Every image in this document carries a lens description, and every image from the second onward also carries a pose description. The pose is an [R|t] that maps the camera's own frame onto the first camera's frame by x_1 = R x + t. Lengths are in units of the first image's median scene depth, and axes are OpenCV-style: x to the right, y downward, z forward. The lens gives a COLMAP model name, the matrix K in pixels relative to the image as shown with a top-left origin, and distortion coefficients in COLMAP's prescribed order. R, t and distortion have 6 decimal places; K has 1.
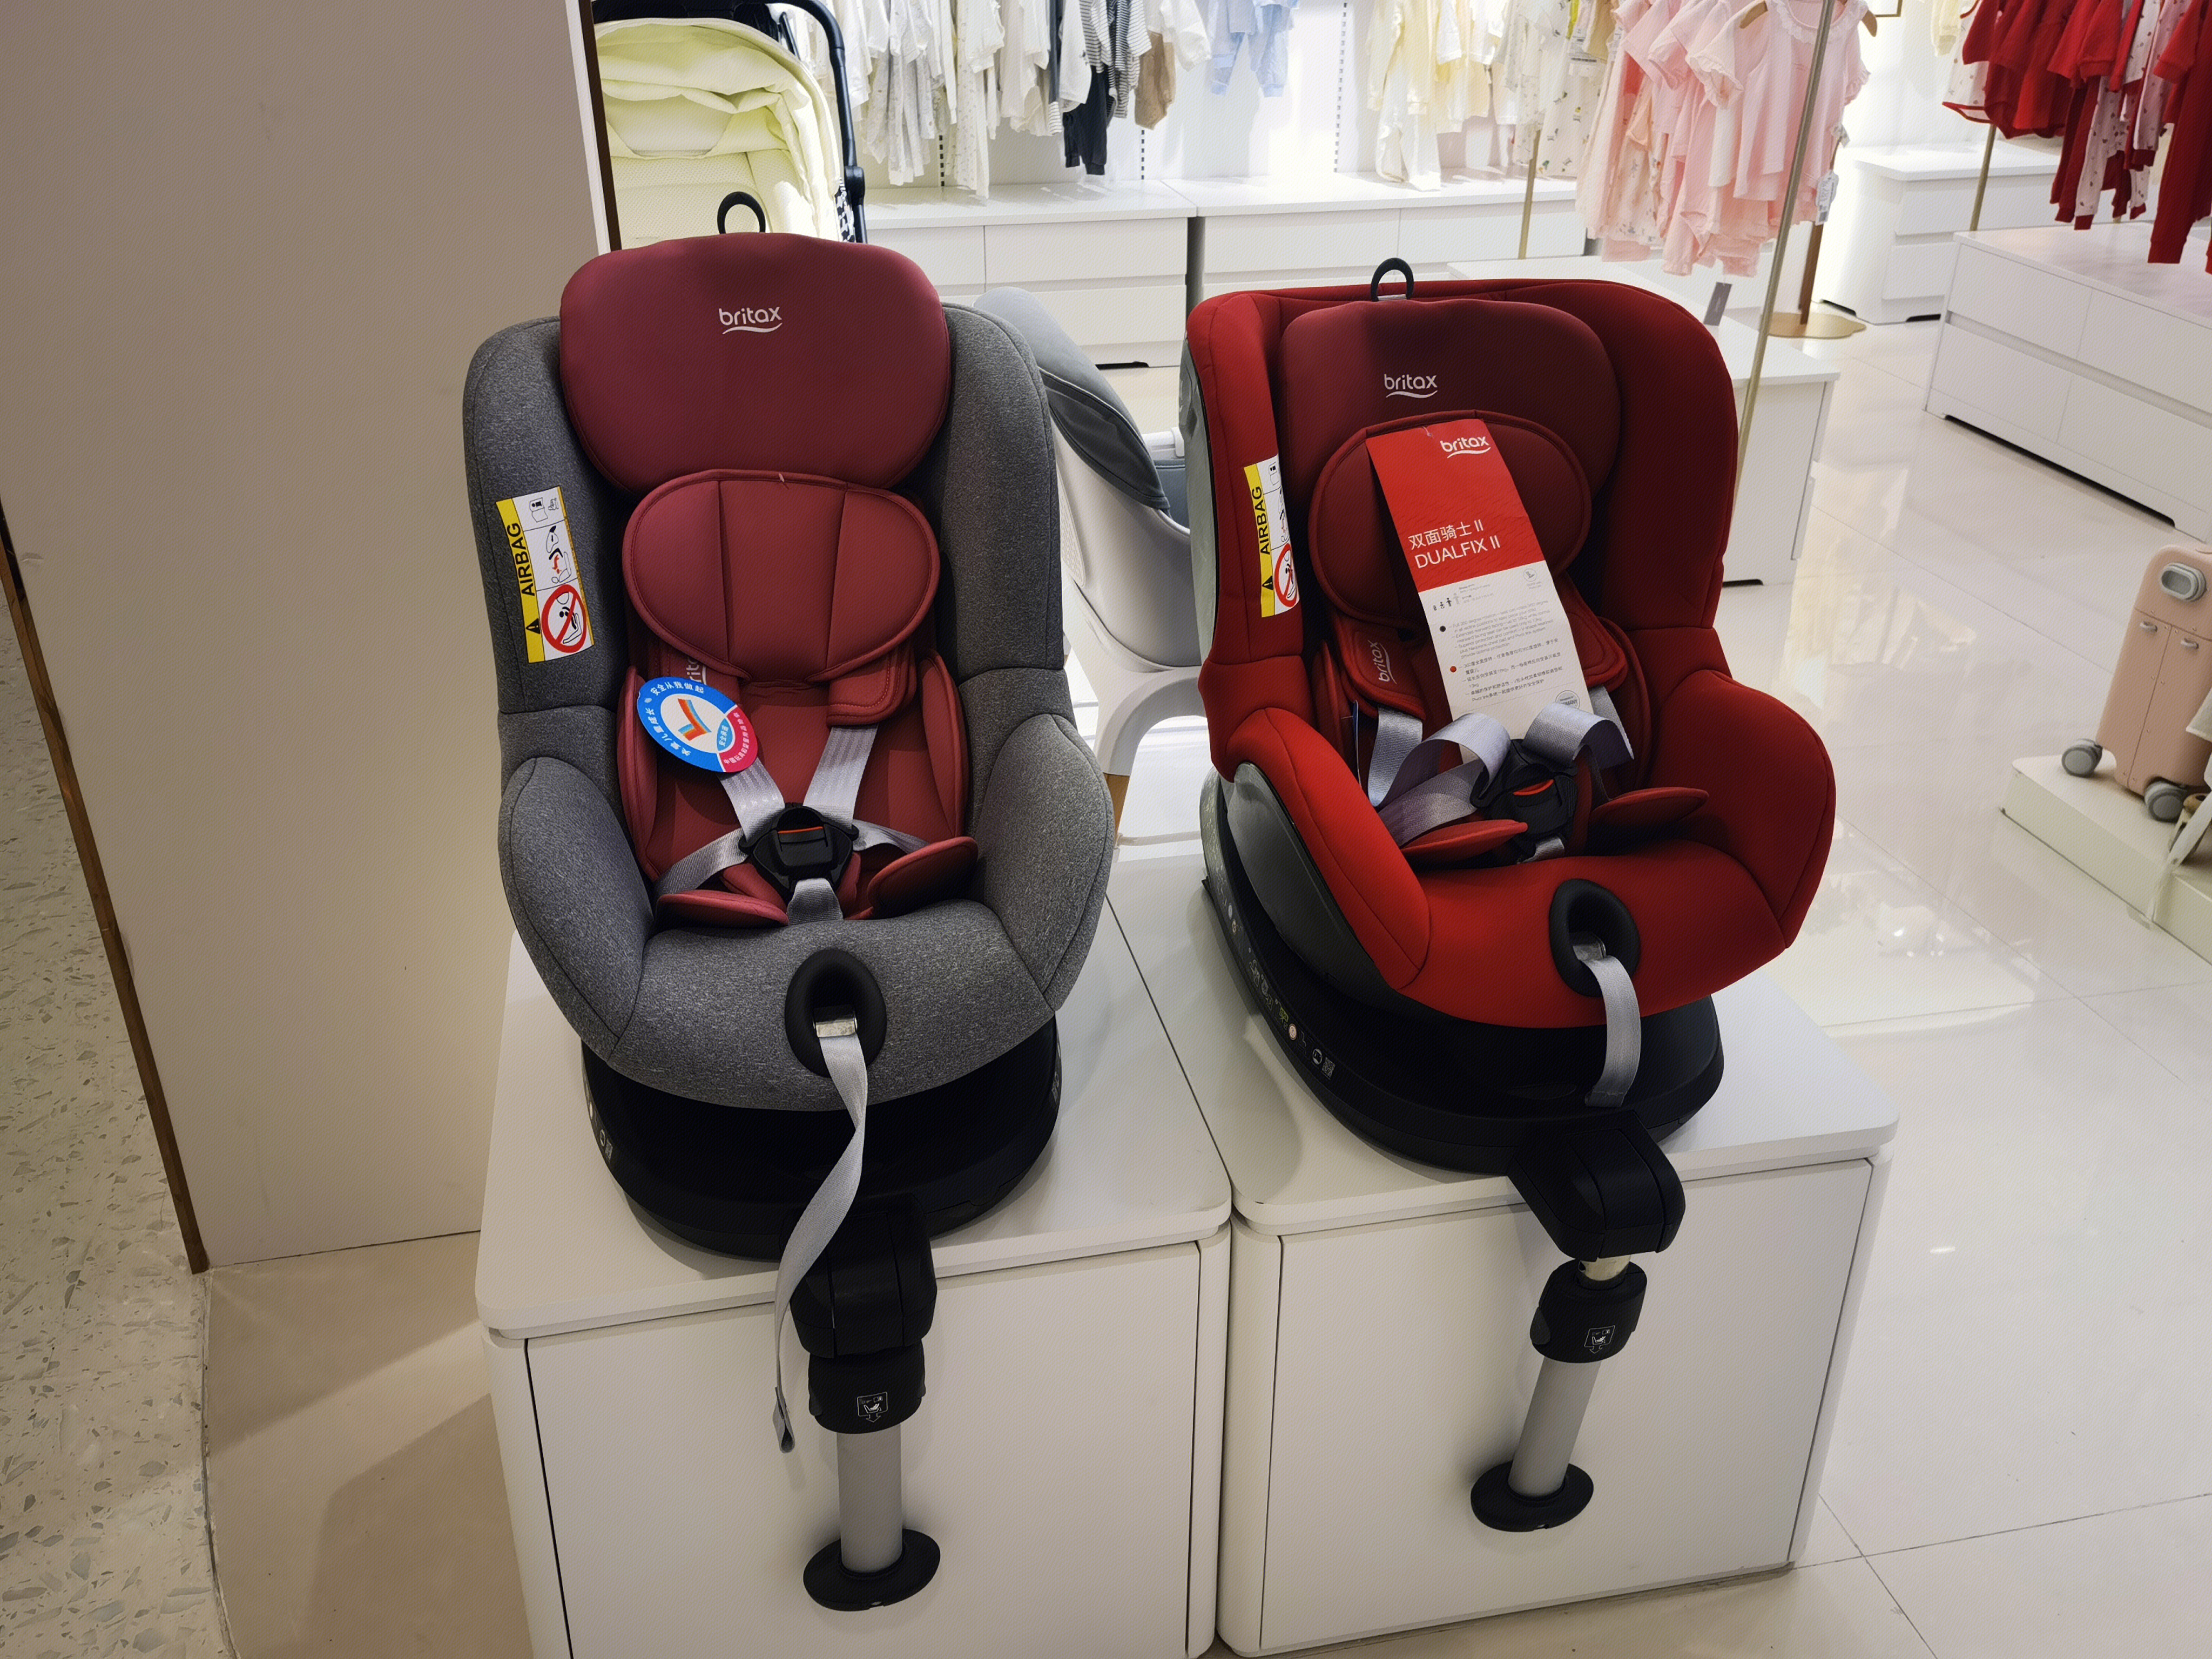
lens RADIAL K [[1963.2, 0, 1104.5], [0, 1963.2, 821.3], [0, 0, 1]] dist [0.082707, 0.092477]
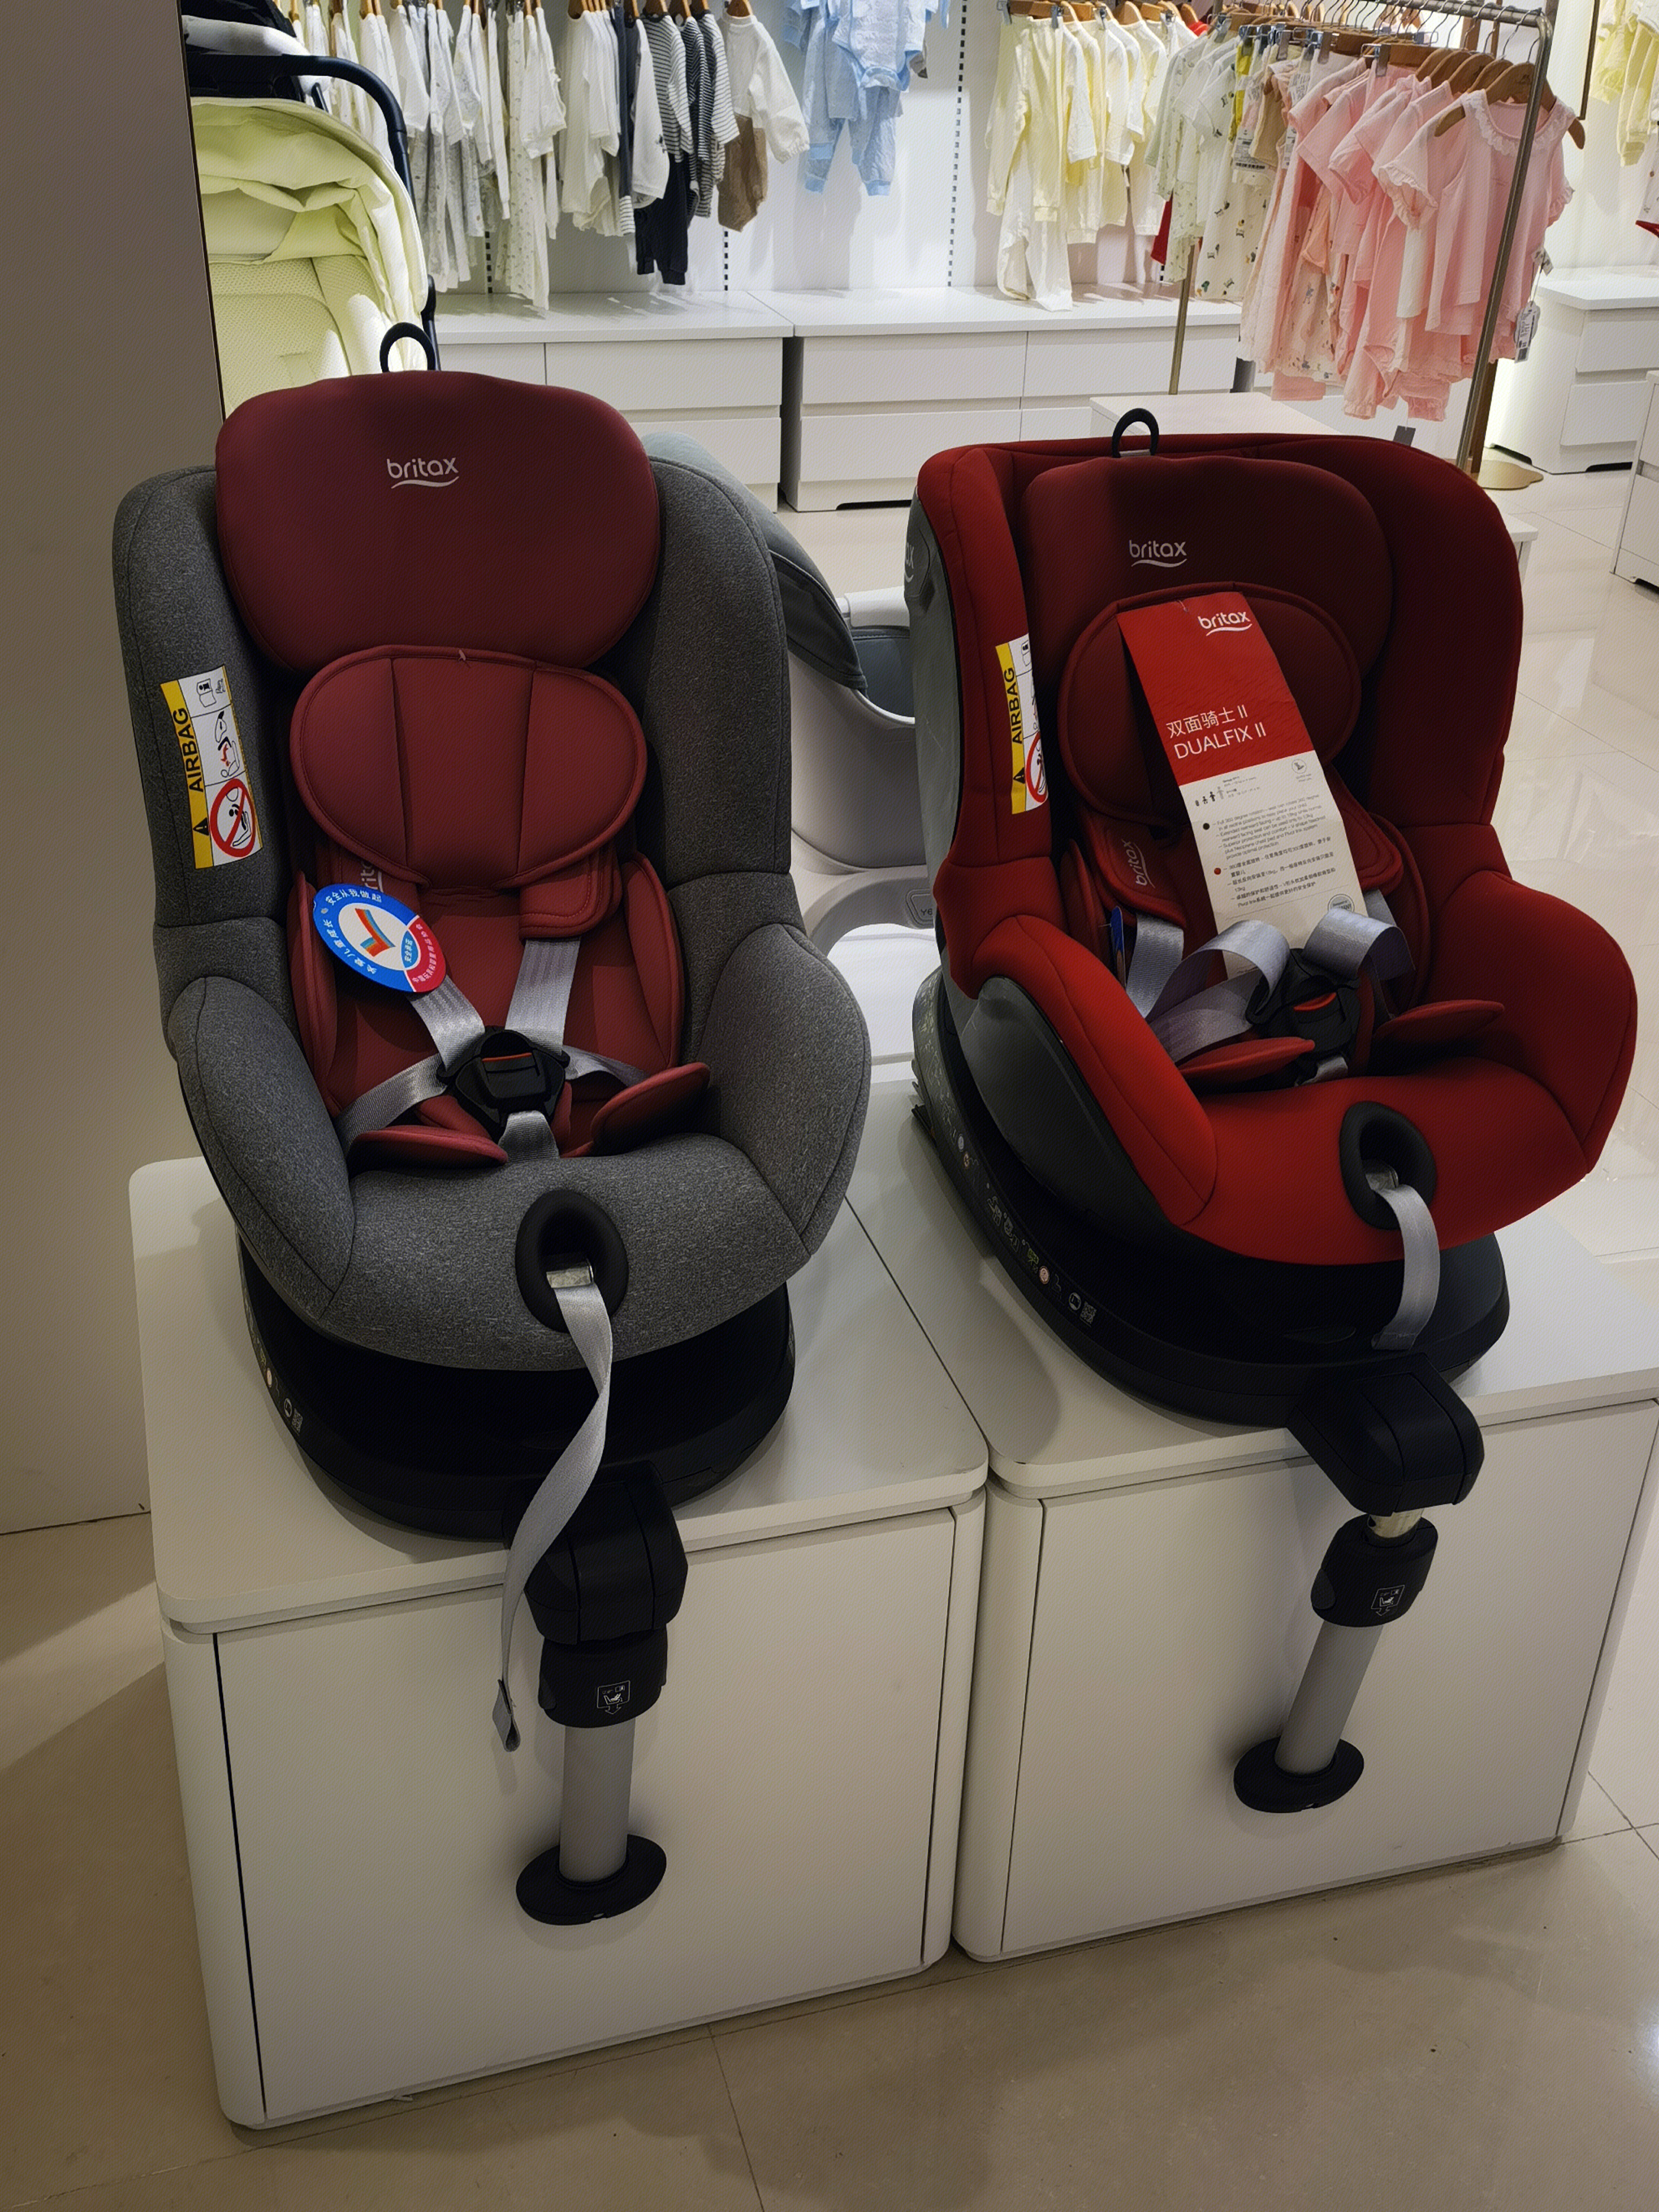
lens RADIAL K [[2313.8, 0, 829.5], [0, 2313.8, 1106.0], [0, 0, 1]] dist [0.070566, 0.166886]
pose [[0.996341, -0.012344, 0.084576, -0.090999], [0.010139, 0.999599, 0.026457, 0.000306], [-0.084869, -0.025503, 0.996066, -0.046901]]
